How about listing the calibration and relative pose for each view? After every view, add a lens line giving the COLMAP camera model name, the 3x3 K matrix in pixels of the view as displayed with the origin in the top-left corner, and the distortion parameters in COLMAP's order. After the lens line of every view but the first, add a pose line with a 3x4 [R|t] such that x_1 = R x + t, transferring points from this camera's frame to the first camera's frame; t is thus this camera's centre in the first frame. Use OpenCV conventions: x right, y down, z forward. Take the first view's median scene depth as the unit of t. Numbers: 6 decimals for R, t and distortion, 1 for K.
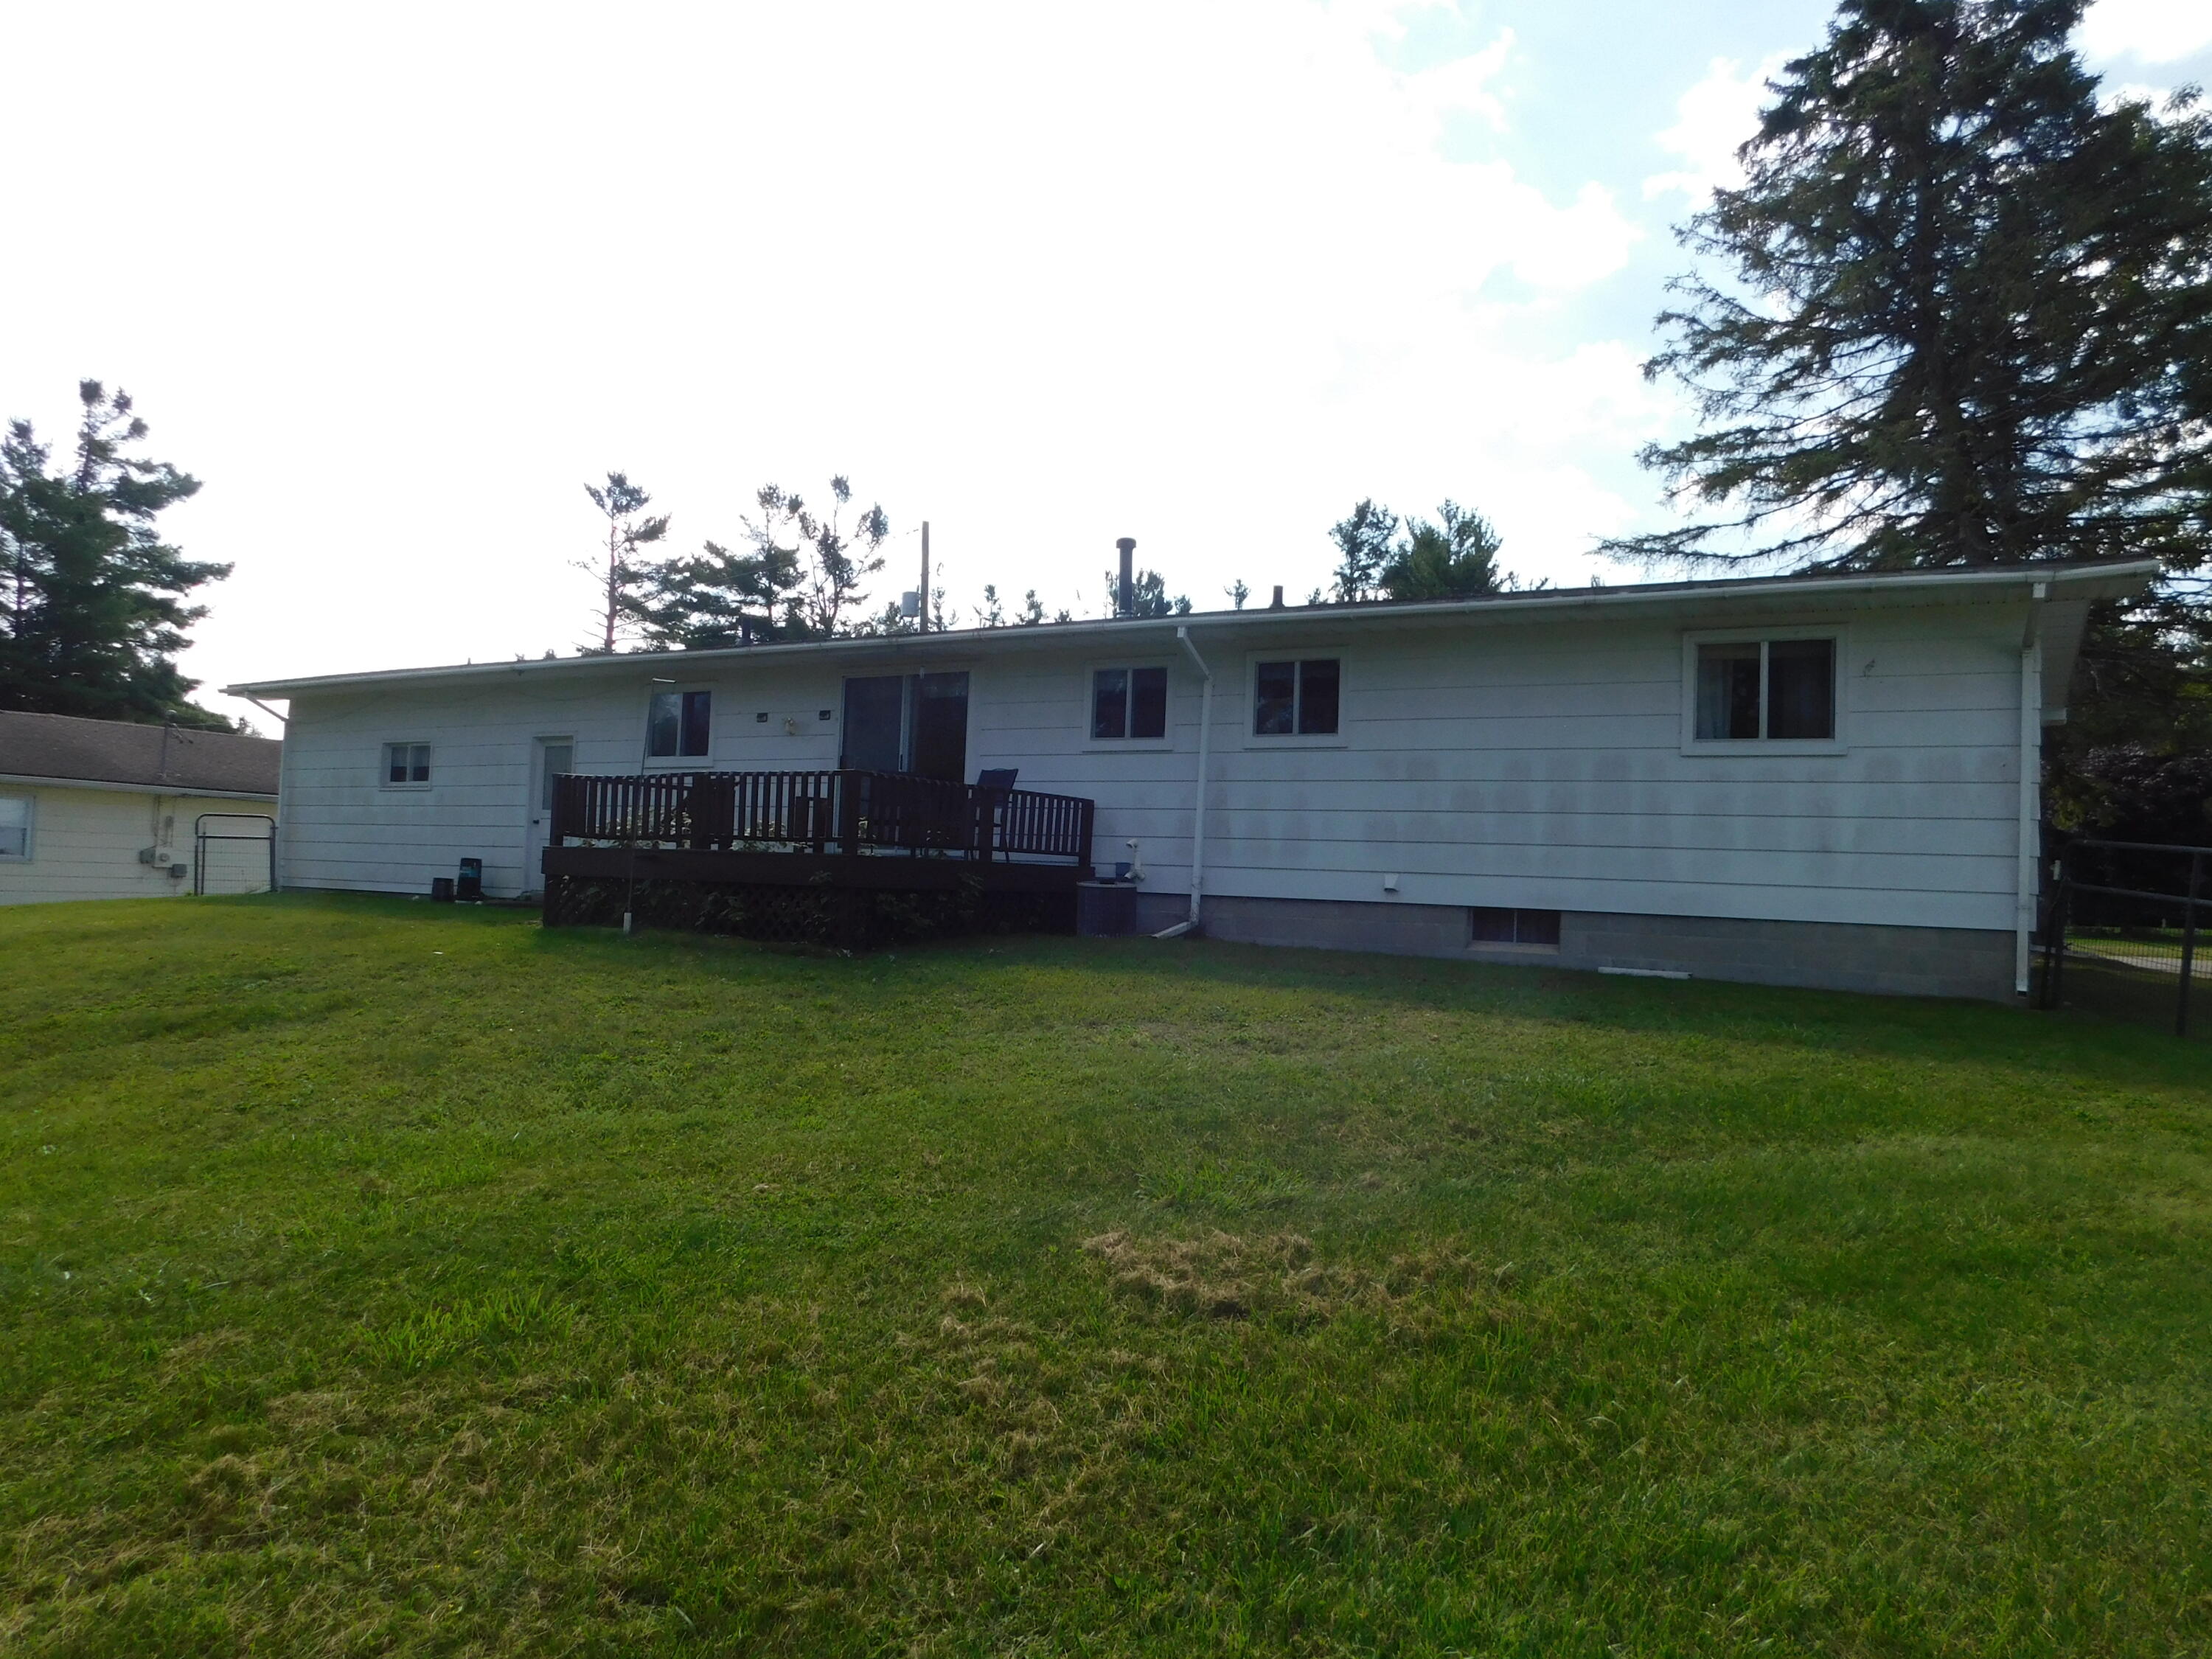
lens RADIAL K [[1452.7, 0, 1107.4], [0, 1452.7, 840.9], [0, 0, 1]] dist [-0.092550, 0.076917]
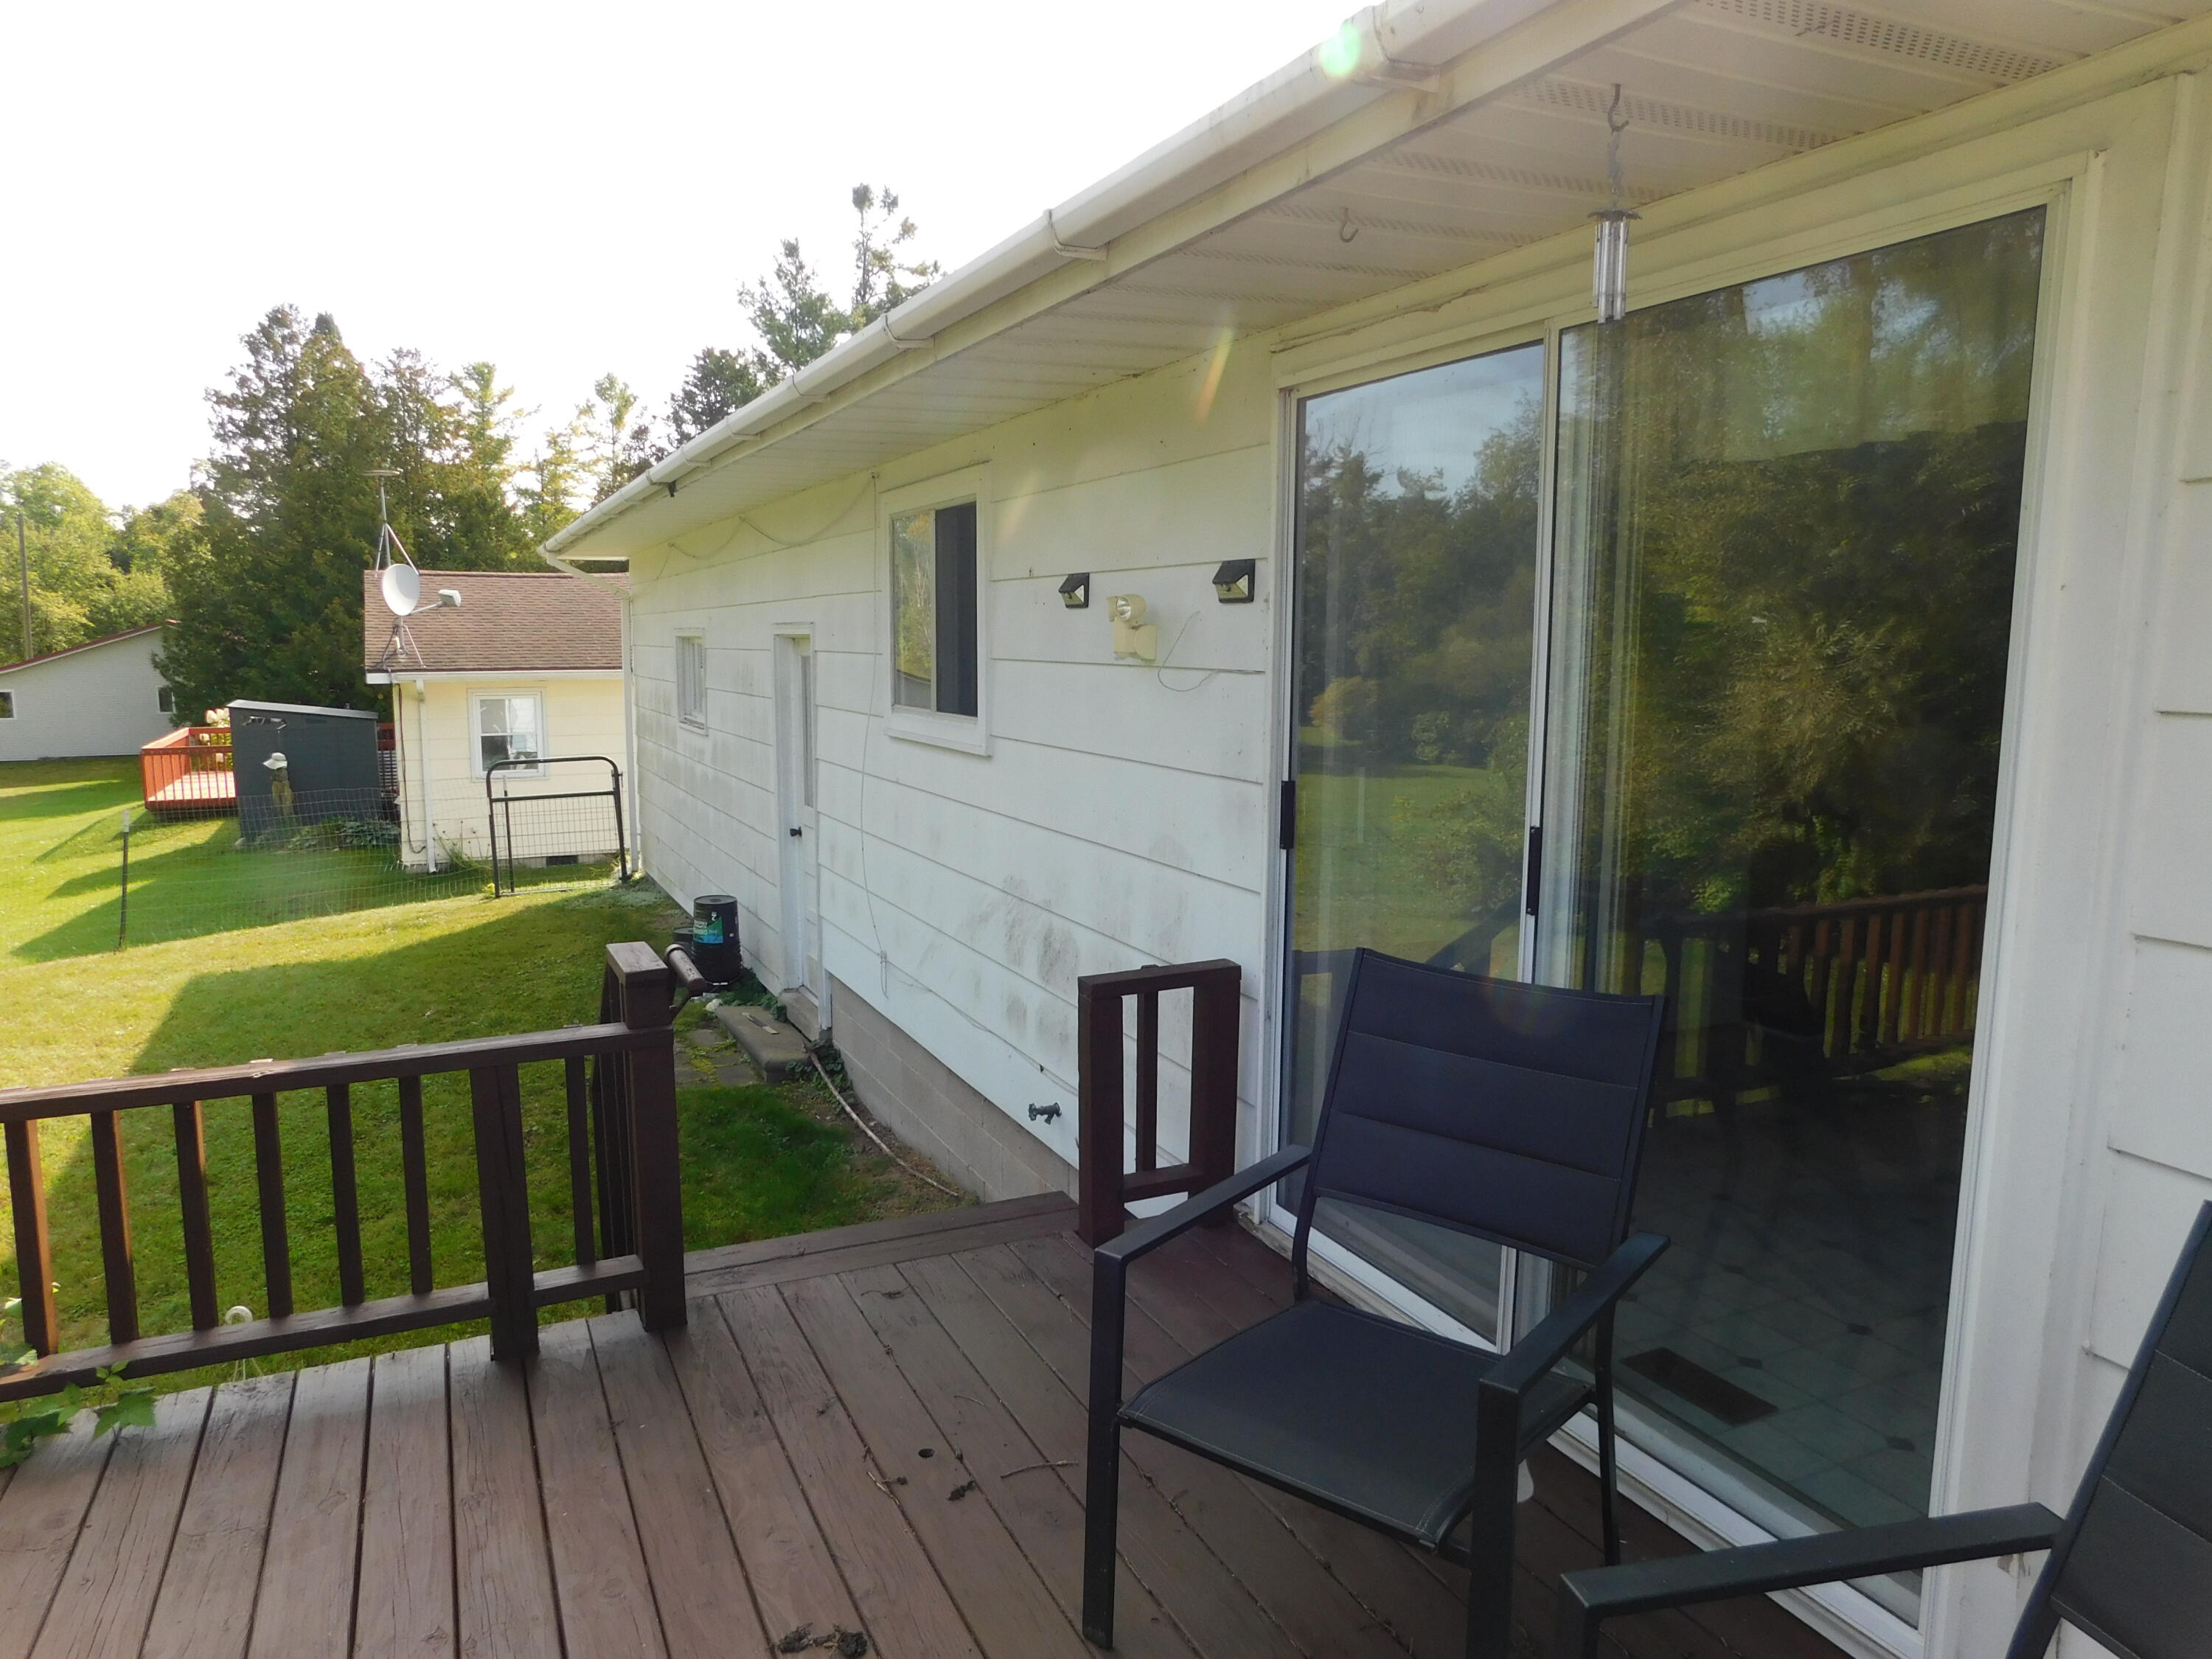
lens RADIAL K [[1452.7, 0, 1107.4], [0, 1452.7, 840.9], [0, 0, 1]] dist [-0.092550, 0.076917]
pose [[0.824949, 0.042279, -0.563624, -0.066590], [0.051277, 0.987488, 0.149126, -0.065696], [0.562877, -0.151922, 0.812459, 0.642789]]
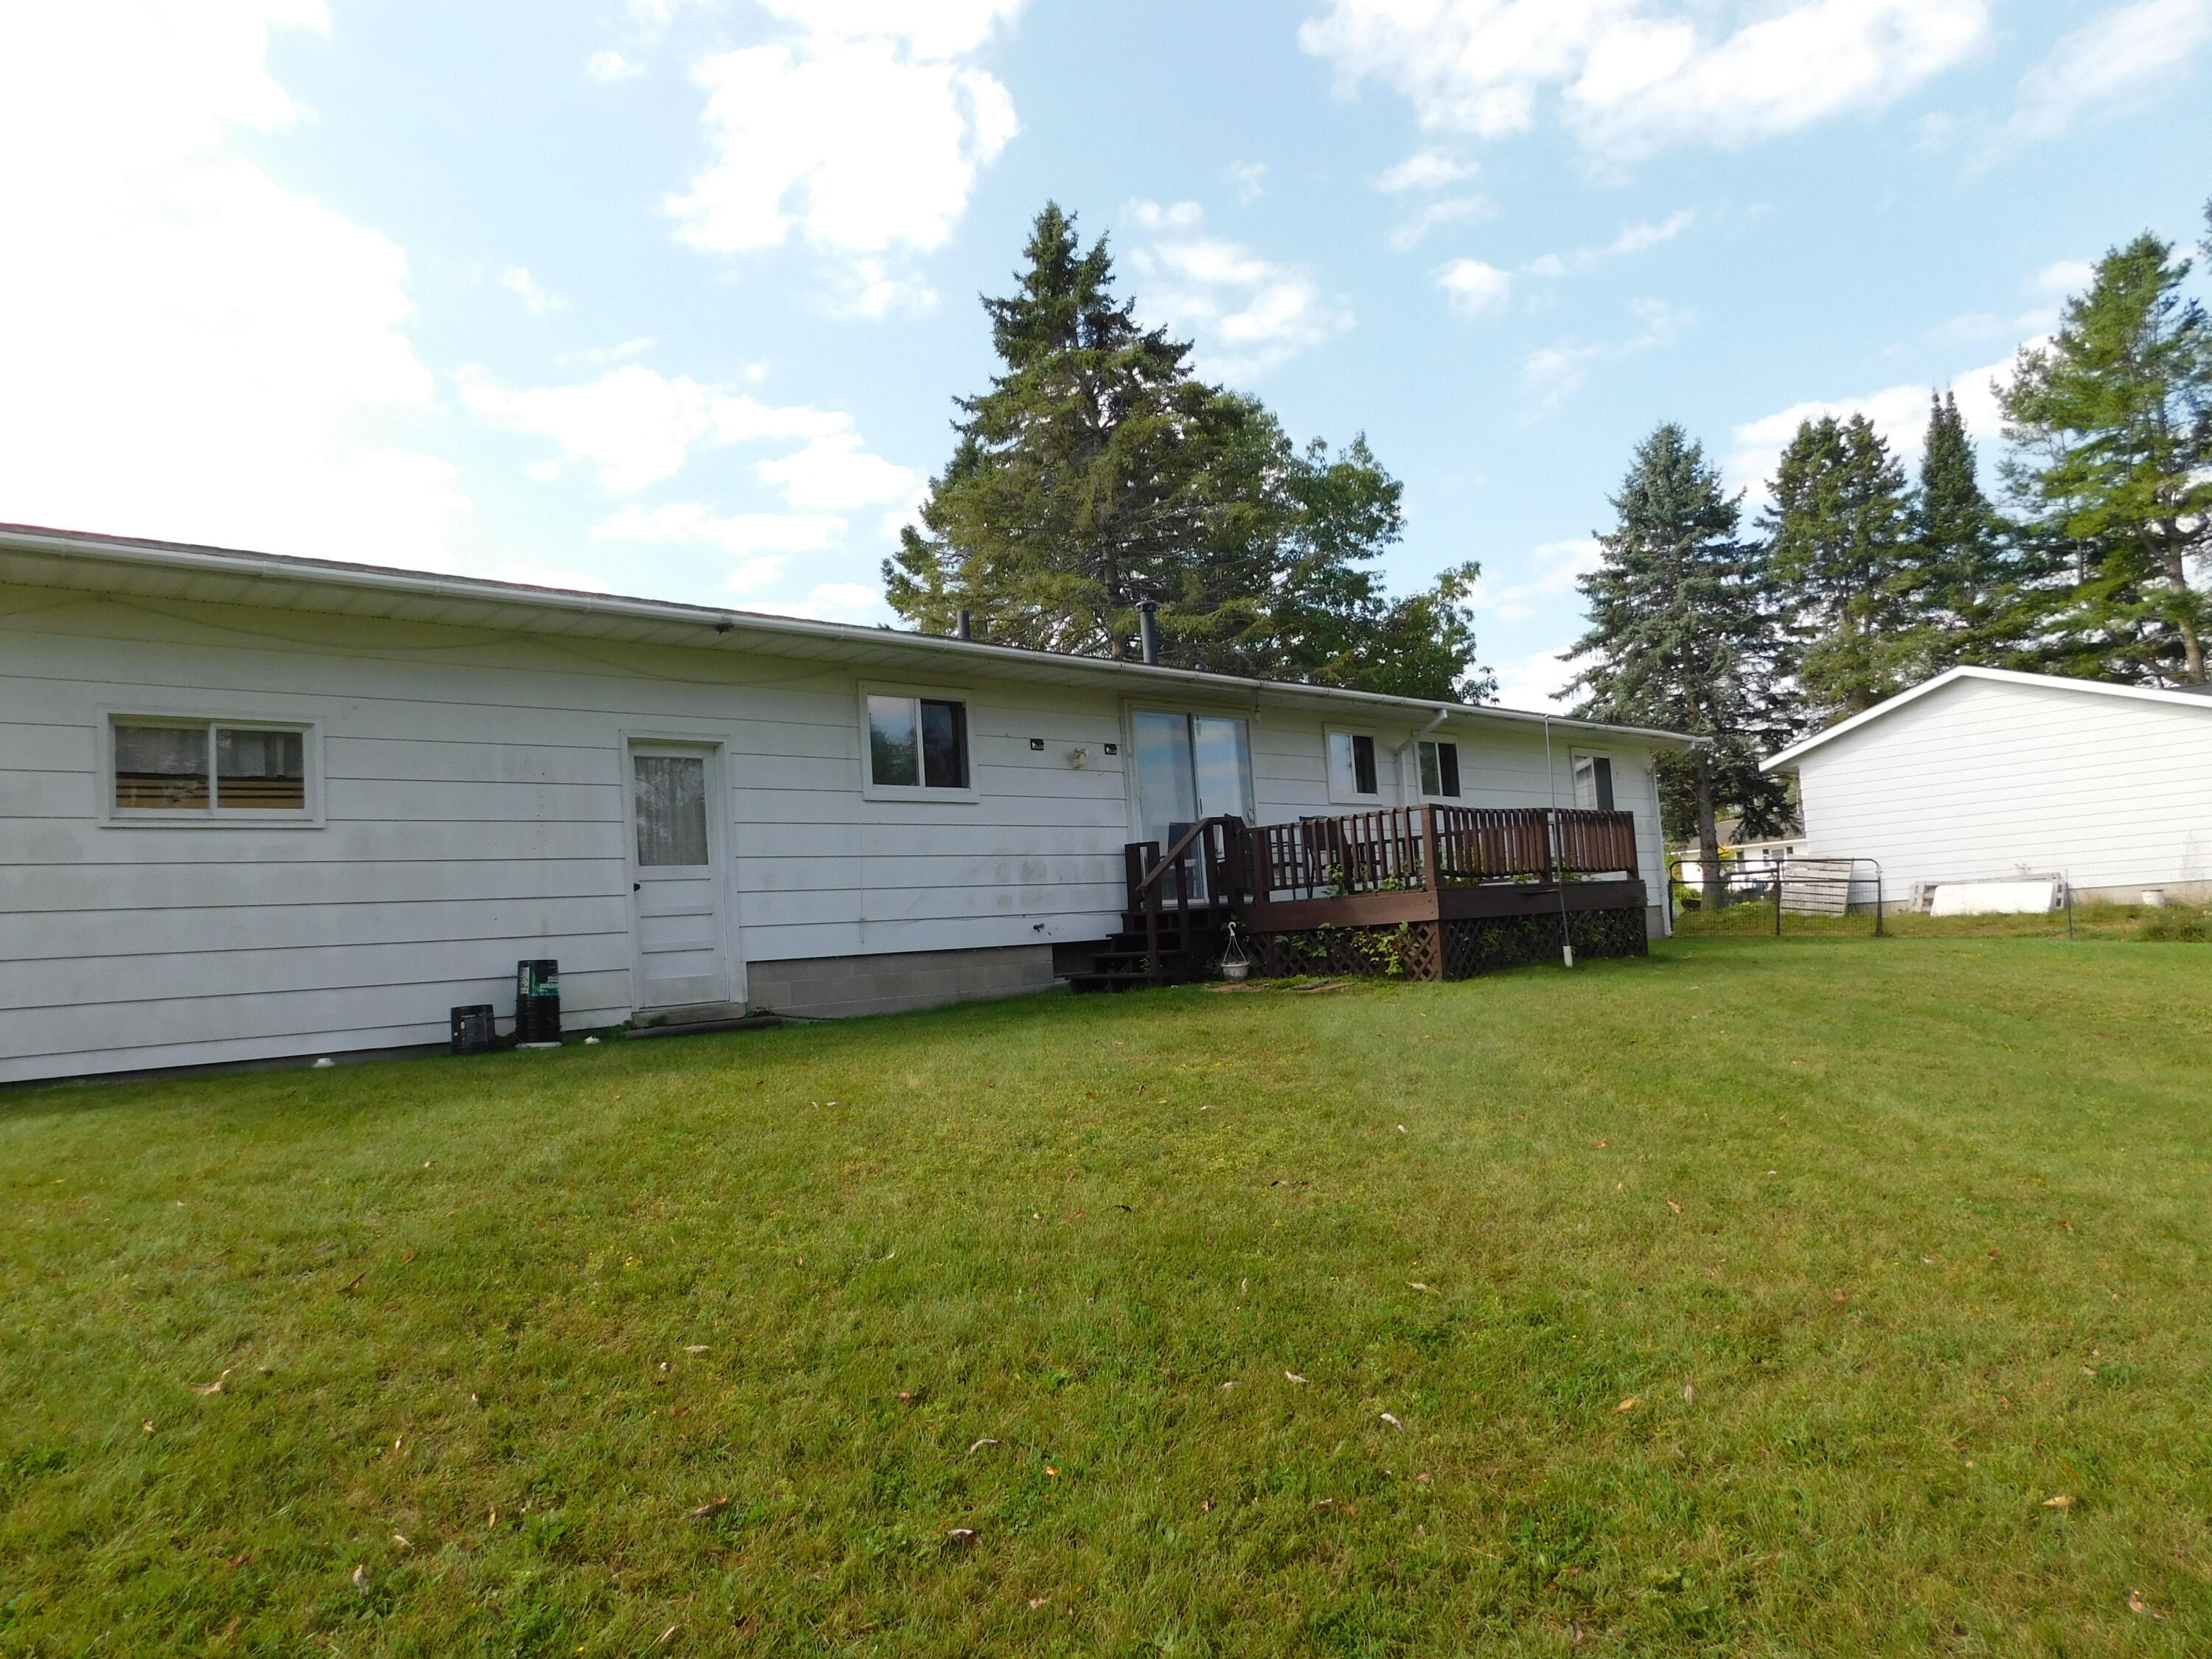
lens RADIAL K [[1452.7, 0, 1107.4], [0, 1452.7, 840.9], [0, 0, 1]] dist [-0.092550, 0.076917]
pose [[0.235263, 0.004486, 0.971921, -0.857766], [0.044650, 0.998884, -0.015418, -0.013413], [-0.970906, 0.047023, 0.234801, 0.639949]]
